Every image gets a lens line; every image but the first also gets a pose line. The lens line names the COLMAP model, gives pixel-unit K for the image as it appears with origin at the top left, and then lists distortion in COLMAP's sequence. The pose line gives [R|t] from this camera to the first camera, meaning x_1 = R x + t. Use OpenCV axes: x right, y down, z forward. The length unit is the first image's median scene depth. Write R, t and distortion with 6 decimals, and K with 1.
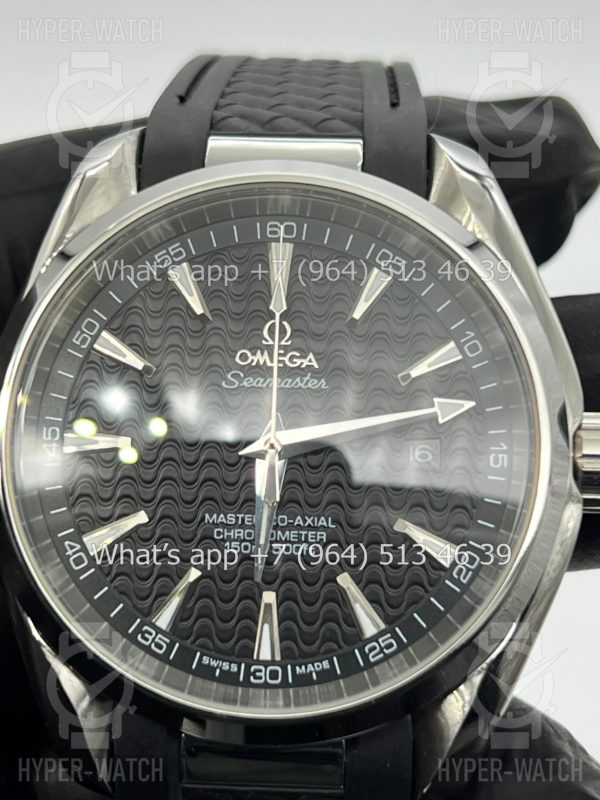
lens RADIAL K [[1912.2, 0, 293.3], [0, 1912.2, 397.7], [0, 0, 1]] dist [0.306841, 0.000000]
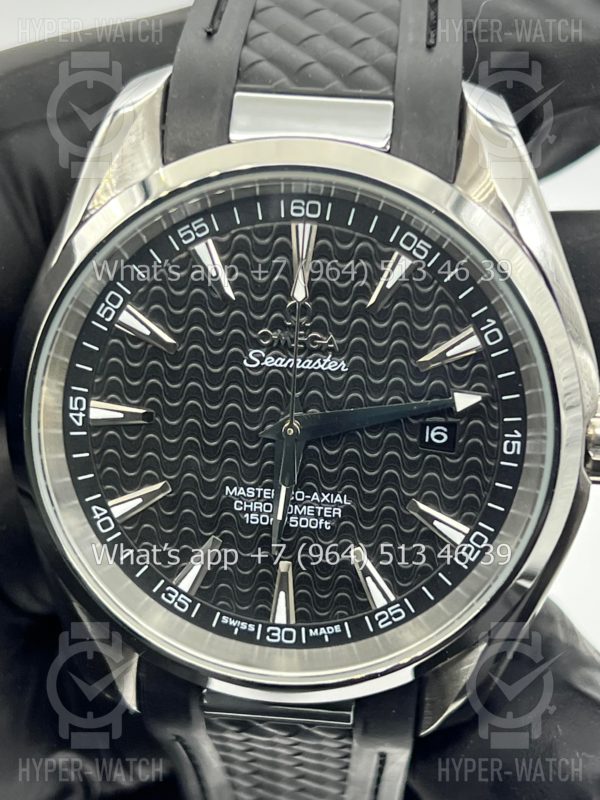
lens RADIAL K [[1912.2, 0, 291.9], [0, 1912.2, 400.4], [0, 0, 1]] dist [0.306841, 0.000000]
pose [[0.998900, 0.030131, -0.035925, 0.025789], [-0.016707, 0.944626, 0.327723, -0.325121], [0.043810, -0.326763, 0.944091, 0.035740]]
